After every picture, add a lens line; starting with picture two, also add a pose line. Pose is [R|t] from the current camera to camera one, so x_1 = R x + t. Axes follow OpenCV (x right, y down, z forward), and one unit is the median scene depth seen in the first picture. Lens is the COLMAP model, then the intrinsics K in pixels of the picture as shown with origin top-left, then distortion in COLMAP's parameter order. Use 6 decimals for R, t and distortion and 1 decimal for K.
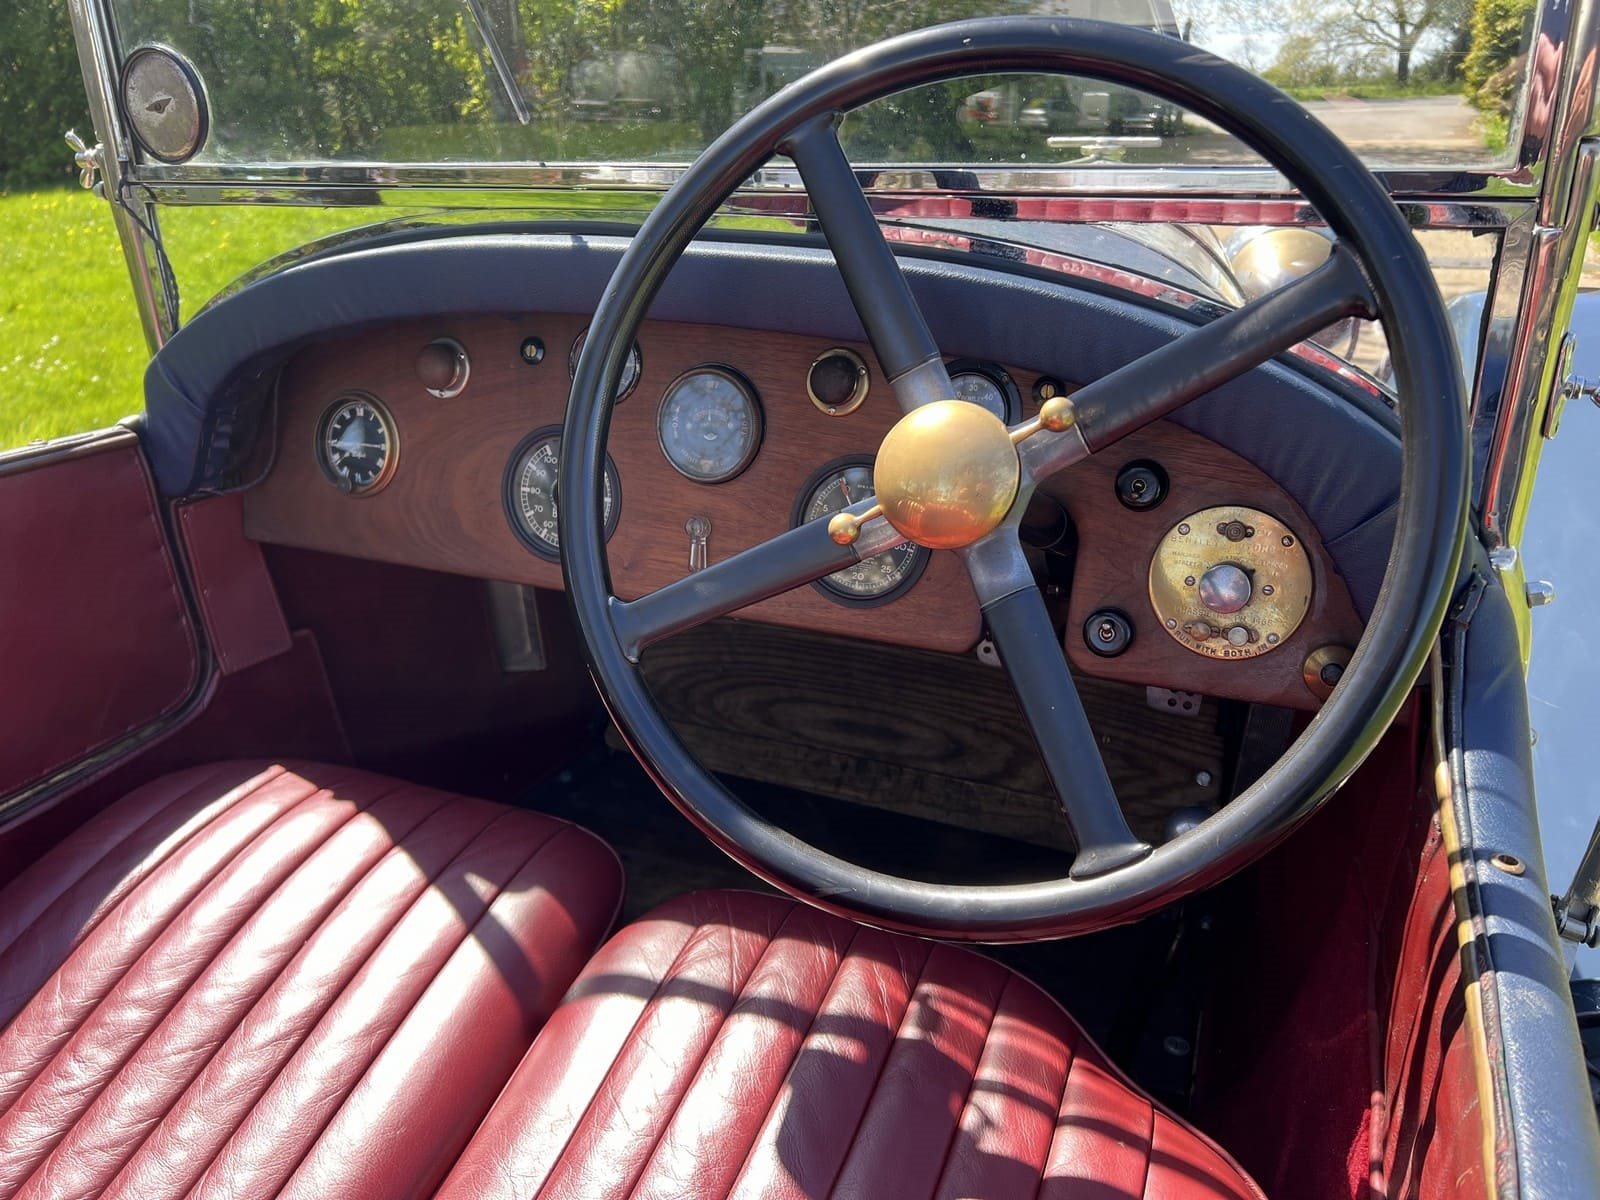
lens RADIAL K [[1207.6, 0, 796.8], [0, 1207.6, 598.8], [0, 0, 1]] dist [0.057857, -0.060287]
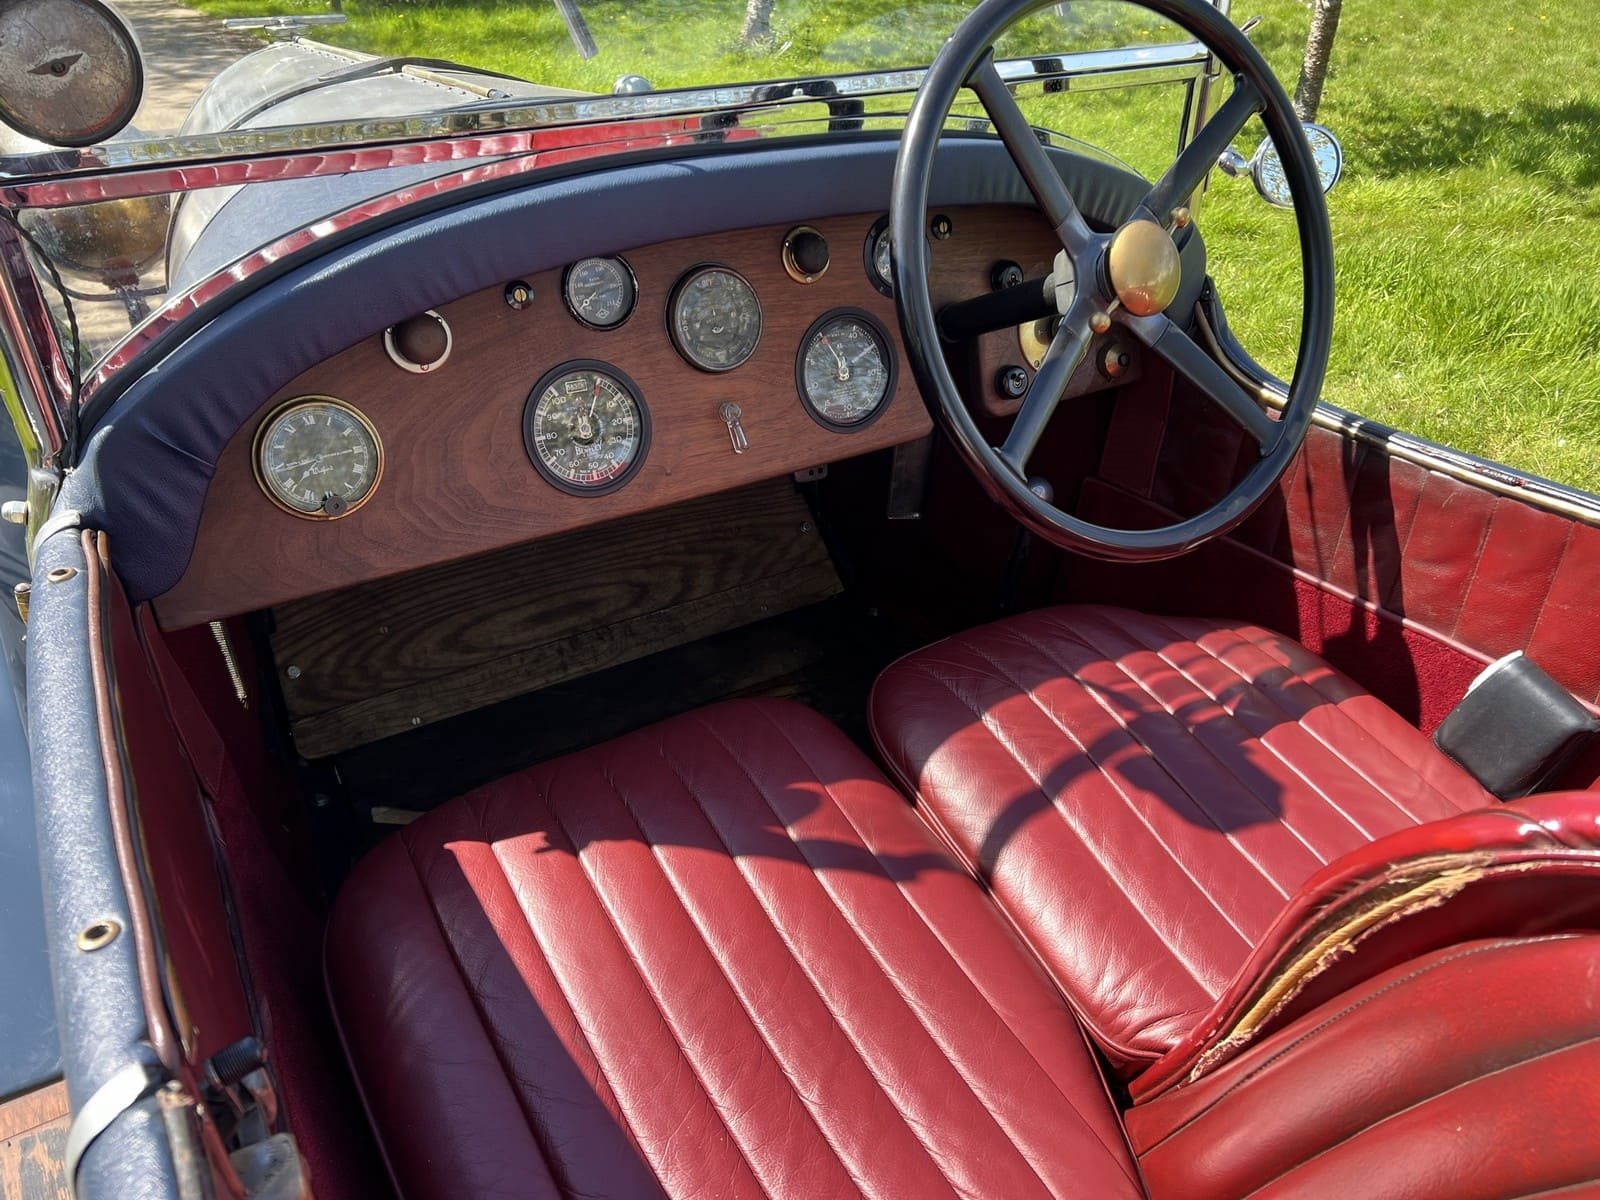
lens RADIAL K [[1207.6, 0, 795.2], [0, 1207.6, 609.2], [0, 0, 1]] dist [0.057857, -0.060287]
pose [[0.559194, -0.401055, 0.725574, -0.875757], [0.319428, 0.911857, 0.257841, -0.151103], [-0.765028, 0.087586, 0.638013, 0.227377]]
